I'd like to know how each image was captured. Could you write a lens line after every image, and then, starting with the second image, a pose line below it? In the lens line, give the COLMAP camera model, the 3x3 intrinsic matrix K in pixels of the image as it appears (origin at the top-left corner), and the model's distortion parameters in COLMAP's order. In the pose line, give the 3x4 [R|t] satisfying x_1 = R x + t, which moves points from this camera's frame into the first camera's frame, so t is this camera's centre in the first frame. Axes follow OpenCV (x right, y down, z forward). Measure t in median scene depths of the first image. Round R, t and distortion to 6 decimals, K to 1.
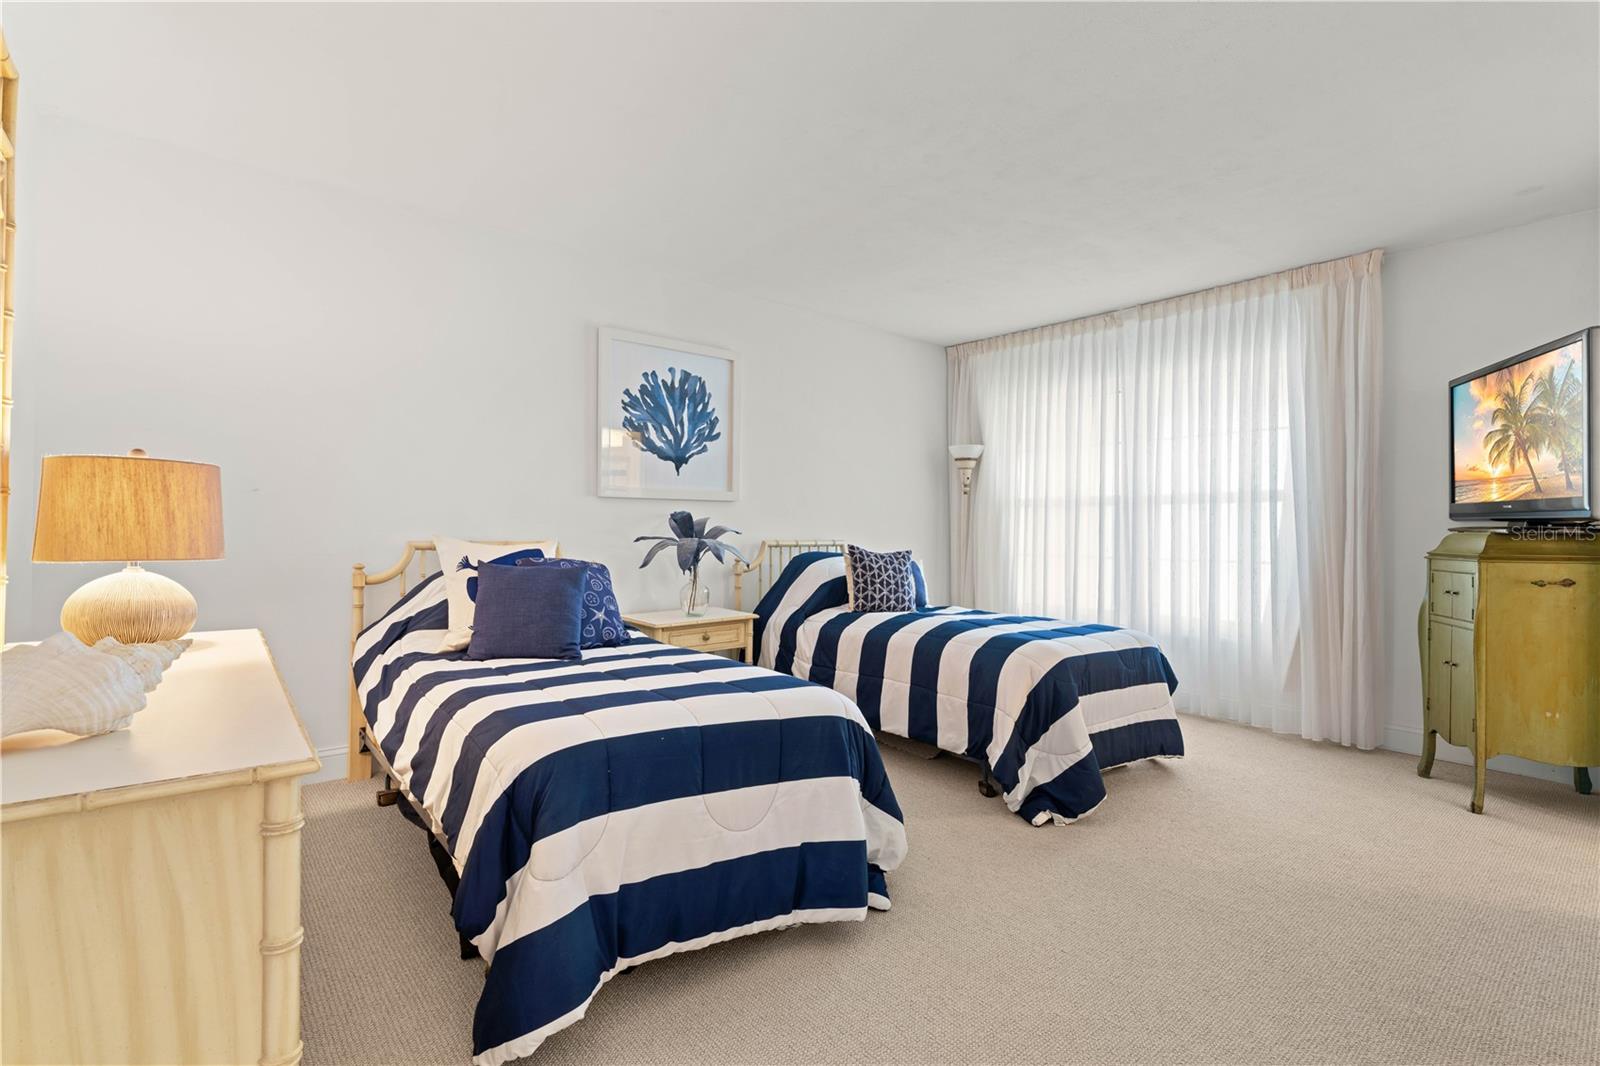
lens RADIAL K [[737.0, 0, 801.6], [0, 737.0, 534.8], [0, 0, 1]] dist [-0.004341, 0.003282]
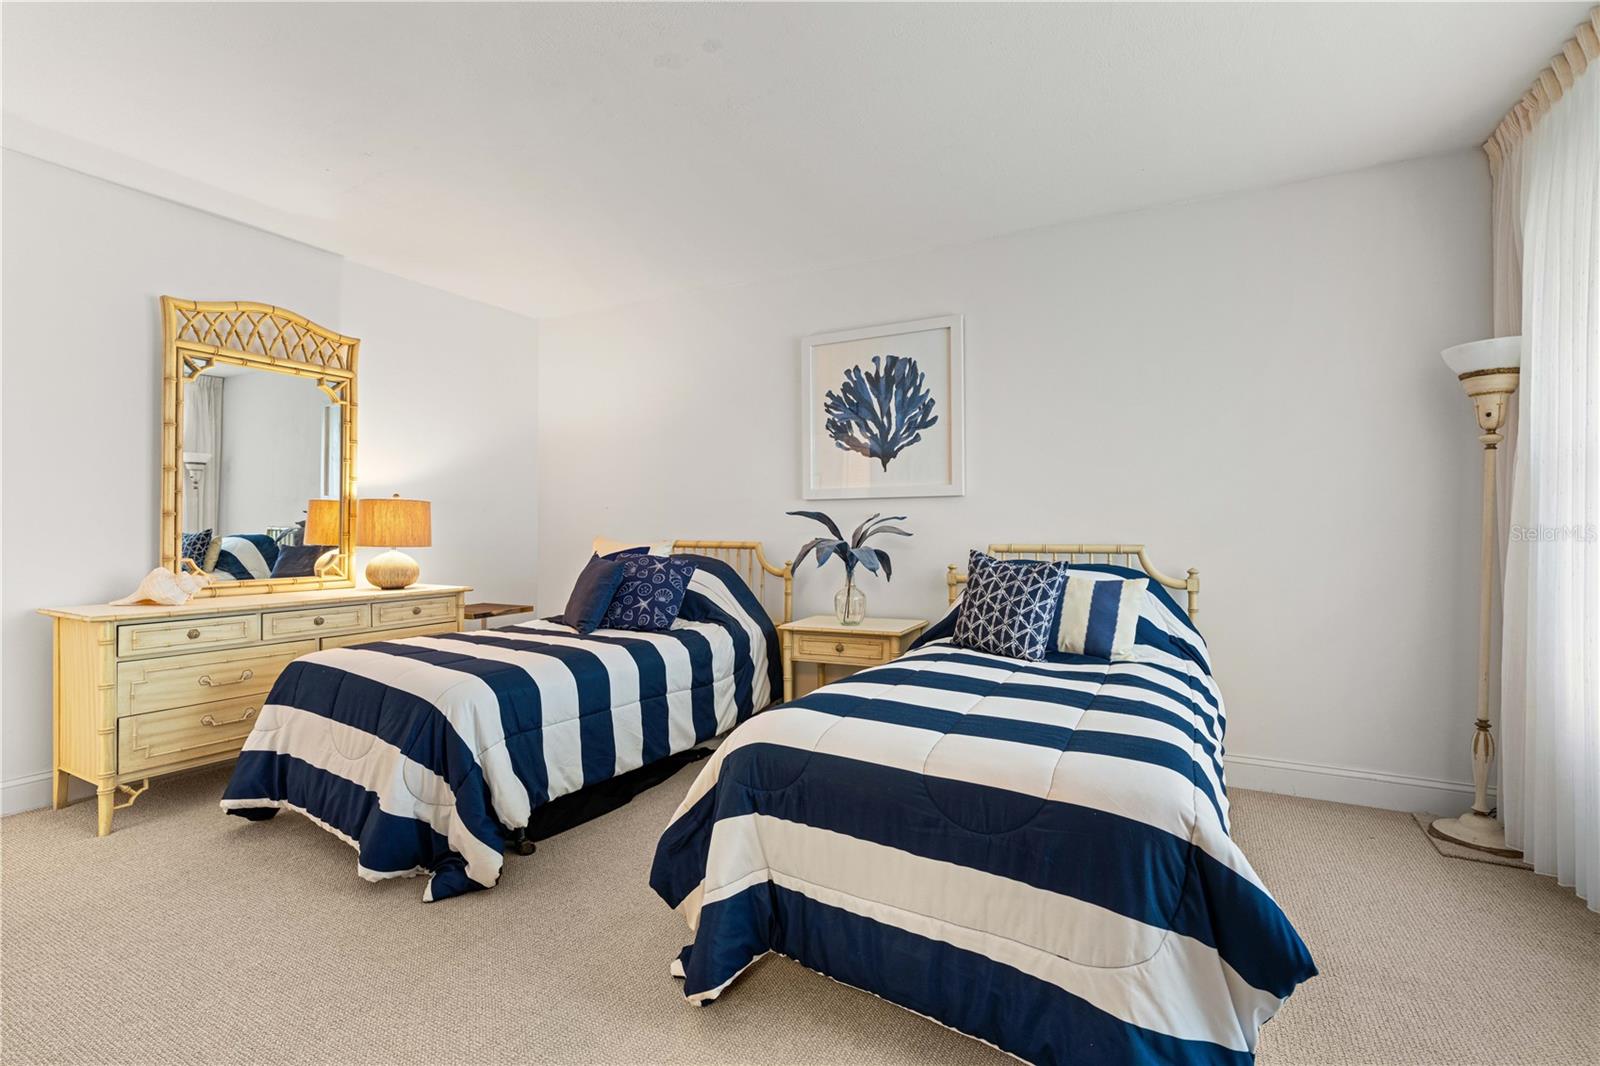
lens RADIAL K [[737.0, 0, 801.3], [0, 737.0, 528.8], [0, 0, 1]] dist [-0.004341, 0.003282]
pose [[0.368299, -0.012049, -0.929629, 0.647830], [-0.003824, 0.999888, -0.014474, 0.003824], [0.929699, 0.008885, 0.368212, 0.570604]]
